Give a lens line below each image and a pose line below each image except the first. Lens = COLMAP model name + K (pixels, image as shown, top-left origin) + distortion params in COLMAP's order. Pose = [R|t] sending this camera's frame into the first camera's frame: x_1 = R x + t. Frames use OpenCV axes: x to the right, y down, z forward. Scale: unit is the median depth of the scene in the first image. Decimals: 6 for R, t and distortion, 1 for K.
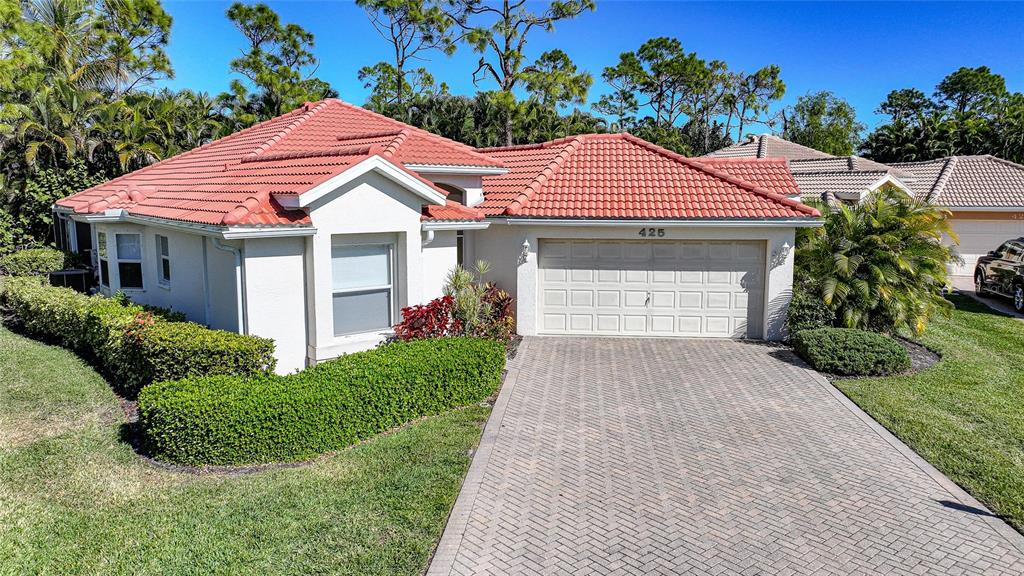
lens RADIAL K [[725.2, 0, 515.4], [0, 725.2, 285.4], [0, 0, 1]] dist [0.009959, -0.007745]
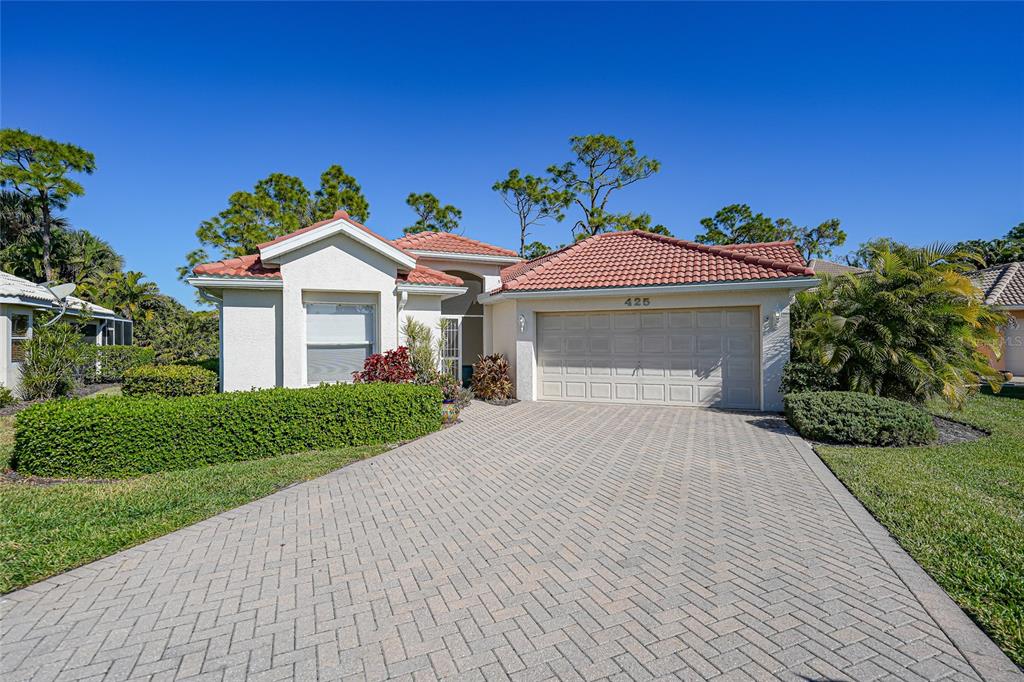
lens RADIAL K [[482.6, 0, 510.1], [0, 482.6, 339.5], [0, 0, 1]] dist [0.000665, 0.001435]
pose [[0.958460, -0.007990, -0.285114, 0.249639], [-0.028504, 0.991920, -0.123620, 0.084110], [0.283798, 0.126612, 0.950488, 0.351400]]
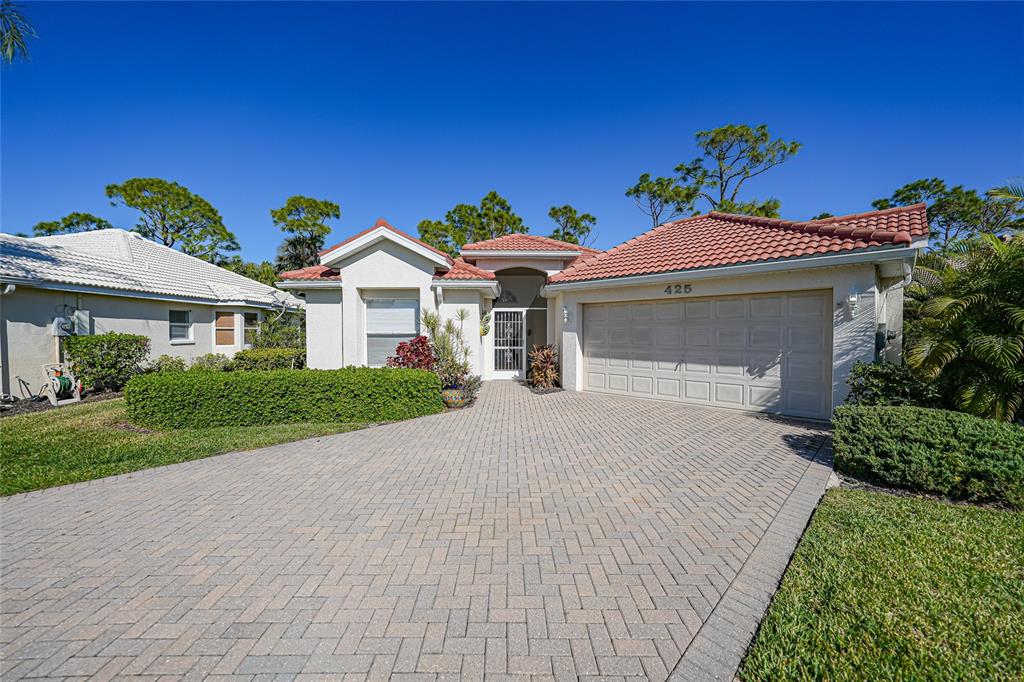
lens RADIAL K [[395.8, 0, 511.6], [0, 395.8, 341.0], [0, 0, 1]] dist [-0.013027, 0.002188]
pose [[0.770251, 0.012623, -0.637616, 0.414683], [-0.080193, 0.993785, -0.077201, 0.059245], [0.632679, 0.110596, 0.766476, 0.567655]]
